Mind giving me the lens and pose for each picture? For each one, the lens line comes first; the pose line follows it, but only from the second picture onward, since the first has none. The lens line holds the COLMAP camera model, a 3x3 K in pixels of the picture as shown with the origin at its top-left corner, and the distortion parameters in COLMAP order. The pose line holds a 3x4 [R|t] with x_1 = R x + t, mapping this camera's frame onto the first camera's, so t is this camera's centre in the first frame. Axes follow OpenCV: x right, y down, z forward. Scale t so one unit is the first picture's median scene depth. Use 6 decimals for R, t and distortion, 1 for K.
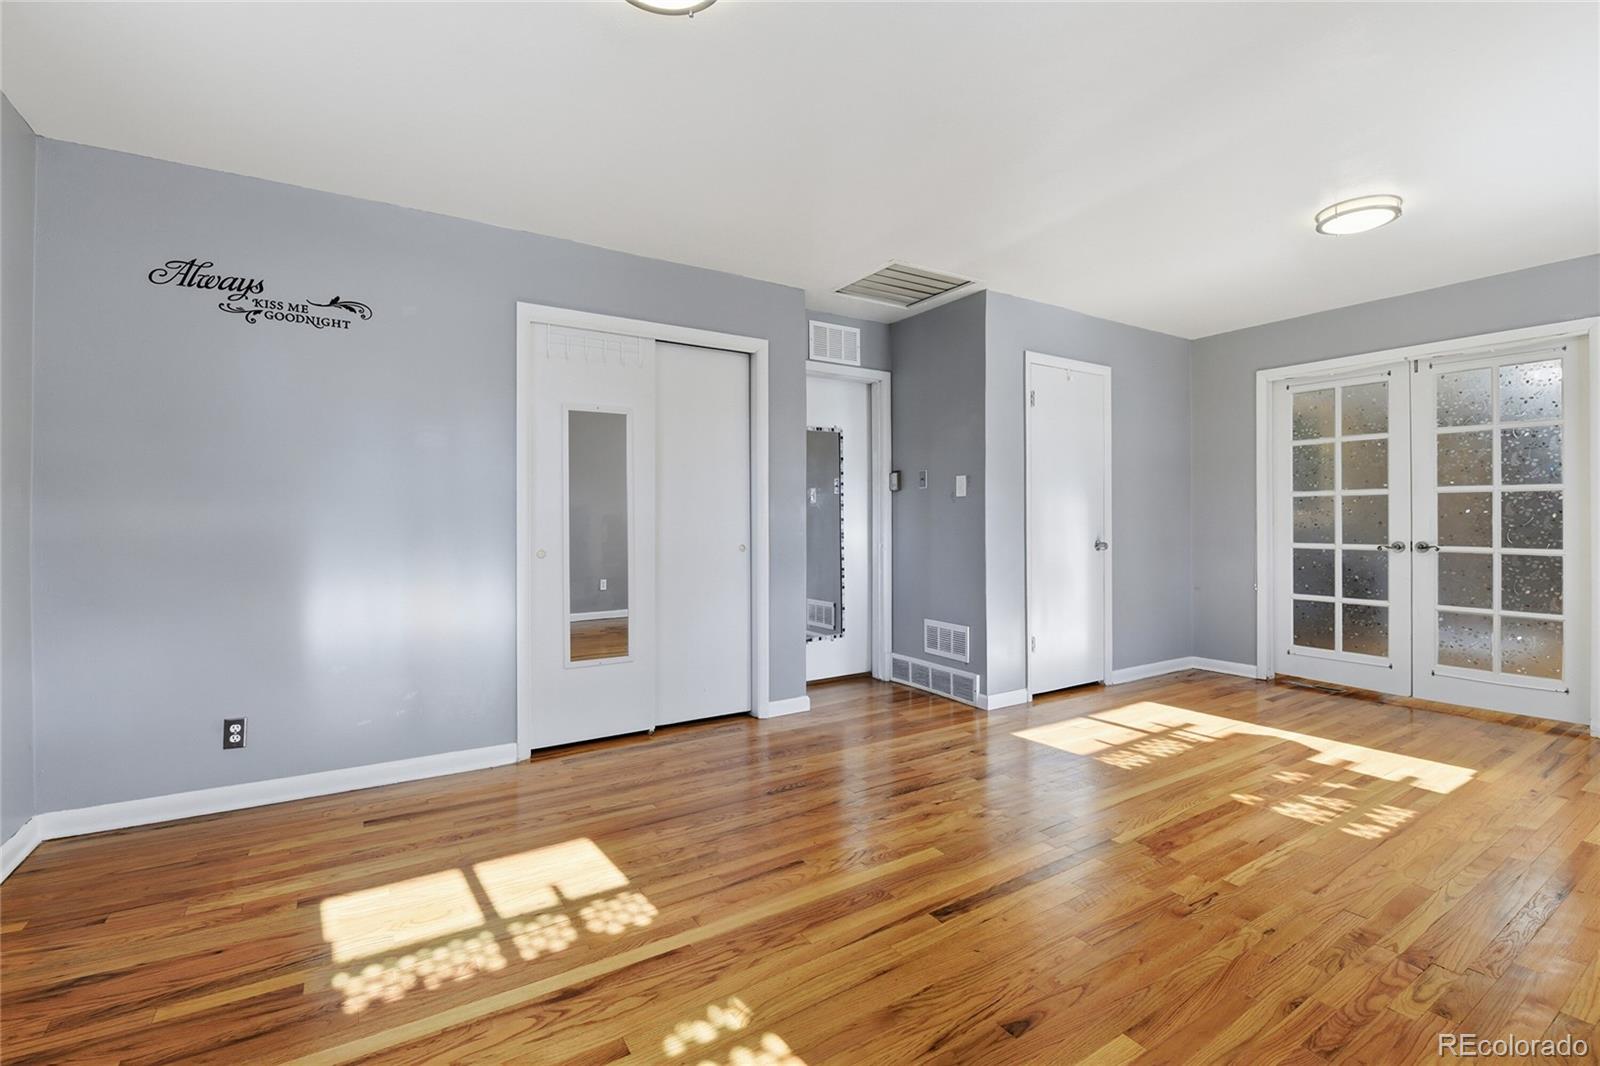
lens RADIAL K [[702.5, 0, 801.9], [0, 702.5, 517.1], [0, 0, 1]] dist [-0.002088, -0.010598]
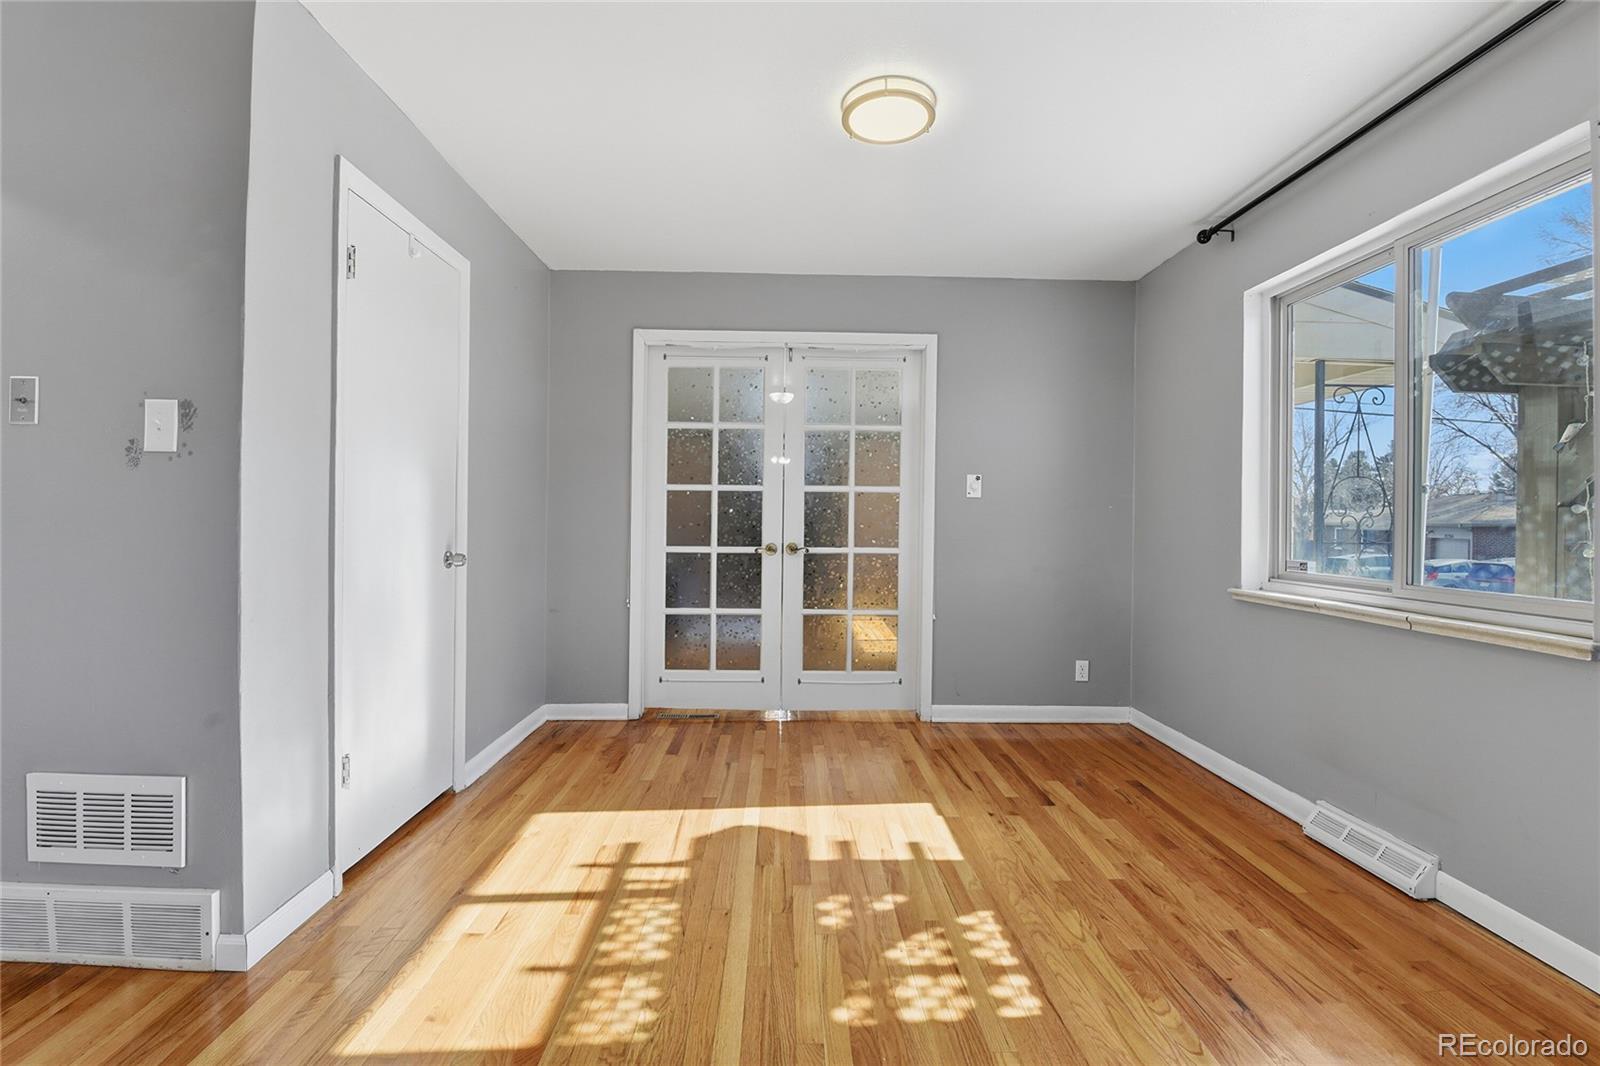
lens RADIAL K [[698.8, 0, 801.7], [0, 698.8, 515.3], [0, 0, 1]] dist [-0.068064, 0.016416]
pose [[0.515630, 0.011550, 0.856734, 0.100118], [-0.014471, 0.999884, -0.004770, 0.002775], [-0.856689, -0.009939, 0.515737, 0.535215]]
